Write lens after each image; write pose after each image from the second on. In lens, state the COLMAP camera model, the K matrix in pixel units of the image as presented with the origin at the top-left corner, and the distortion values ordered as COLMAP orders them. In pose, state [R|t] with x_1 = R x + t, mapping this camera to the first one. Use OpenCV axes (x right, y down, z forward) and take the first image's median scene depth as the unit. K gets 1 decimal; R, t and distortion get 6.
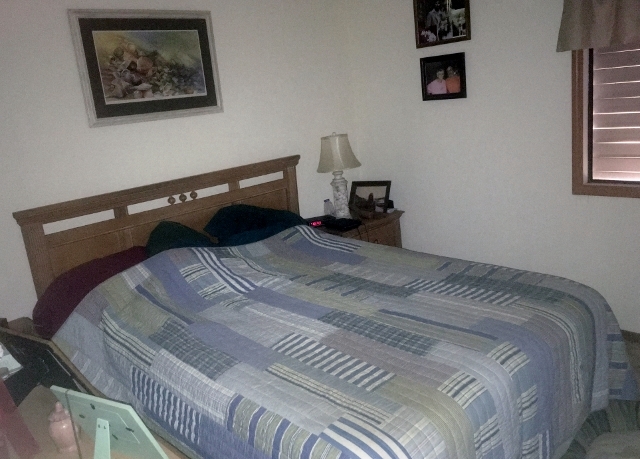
lens RADIAL K [[561.9, 0, 320.5], [0, 561.9, 228.0], [0, 0, 1]] dist [0.016367, -0.014702]
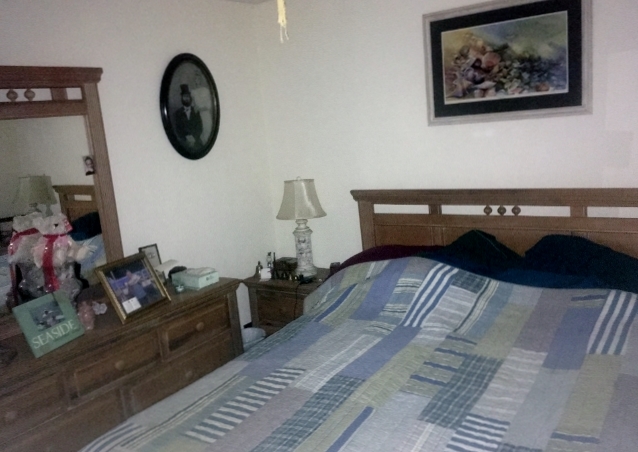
lens RADIAL K [[567.6, 0, 319.6], [0, 567.6, 226.4], [0, 0, 1]] dist [0.015178, -0.009457]
pose [[0.214898, 0.262062, -0.940820, 0.571429], [-0.167069, 0.958991, 0.228963, -0.196483], [0.962241, 0.107978, 0.249867, 0.527848]]
